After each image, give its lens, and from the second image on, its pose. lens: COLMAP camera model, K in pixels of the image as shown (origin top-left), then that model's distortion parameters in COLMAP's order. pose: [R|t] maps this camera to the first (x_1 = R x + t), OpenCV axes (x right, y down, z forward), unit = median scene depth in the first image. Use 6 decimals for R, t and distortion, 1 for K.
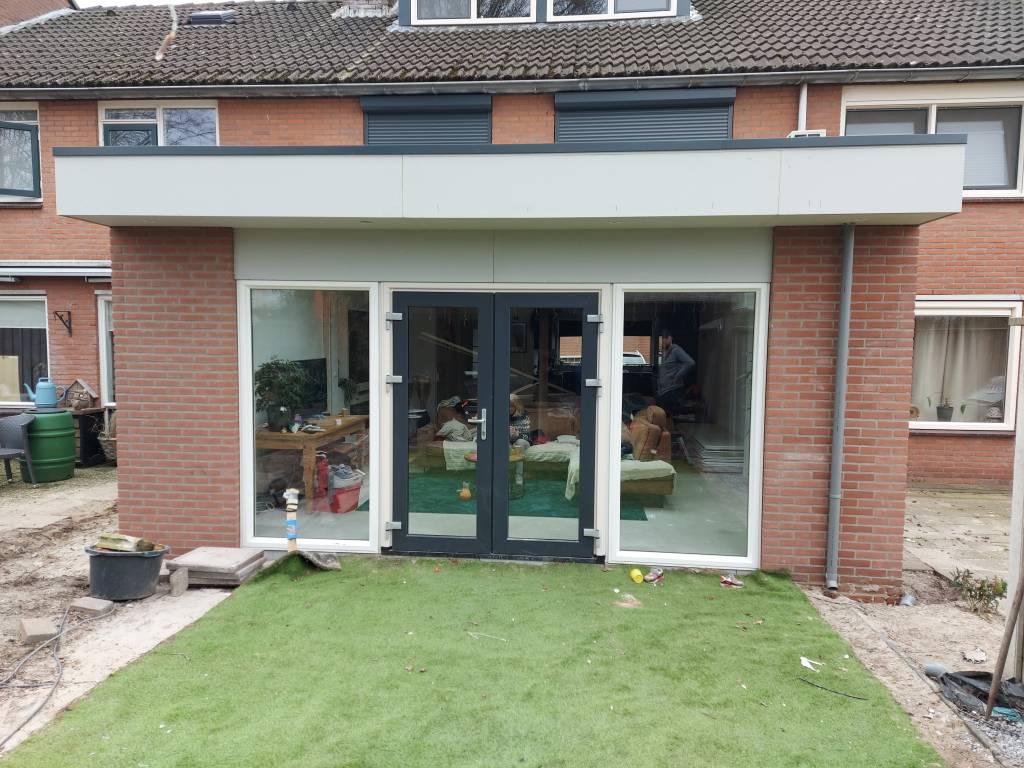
lens RADIAL K [[734.9, 0, 514.2], [0, 734.9, 392.8], [0, 0, 1]] dist [0.089819, -0.072019]
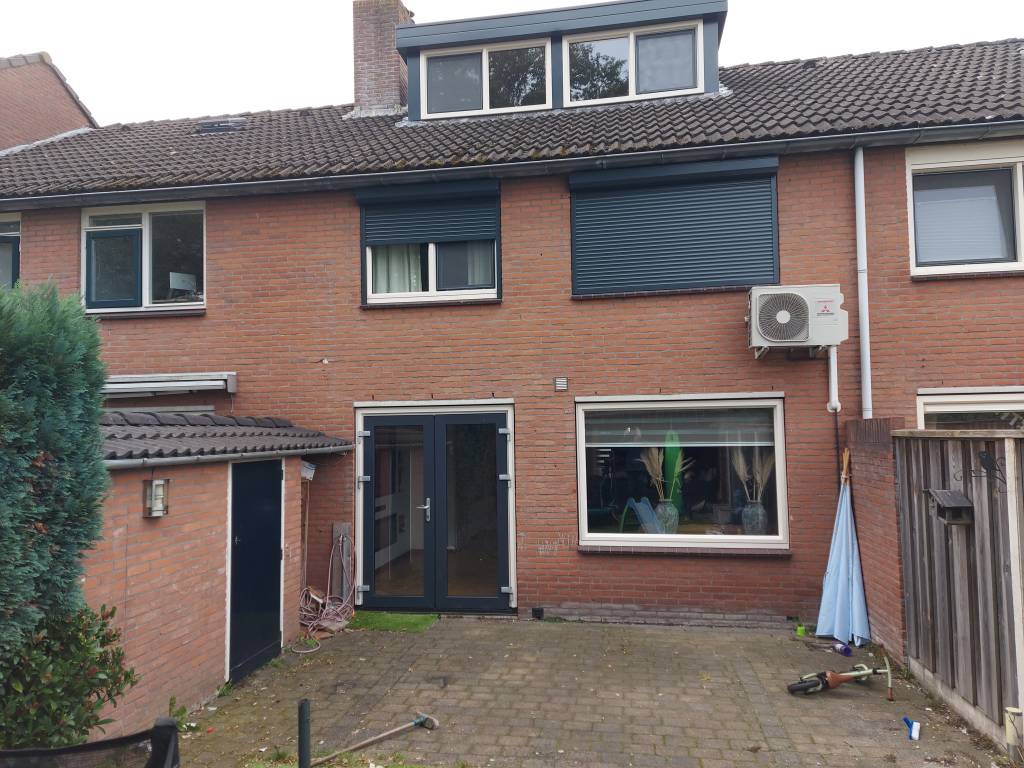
lens RADIAL K [[734.9, 0, 510.6], [0, 734.9, 394.8], [0, 0, 1]] dist [0.089819, -0.072019]
pose [[0.997260, -0.030961, -0.067180, 0.036435], [0.022138, 0.991486, -0.128314, -0.028345], [0.070581, 0.126475, 0.989456, 0.154288]]
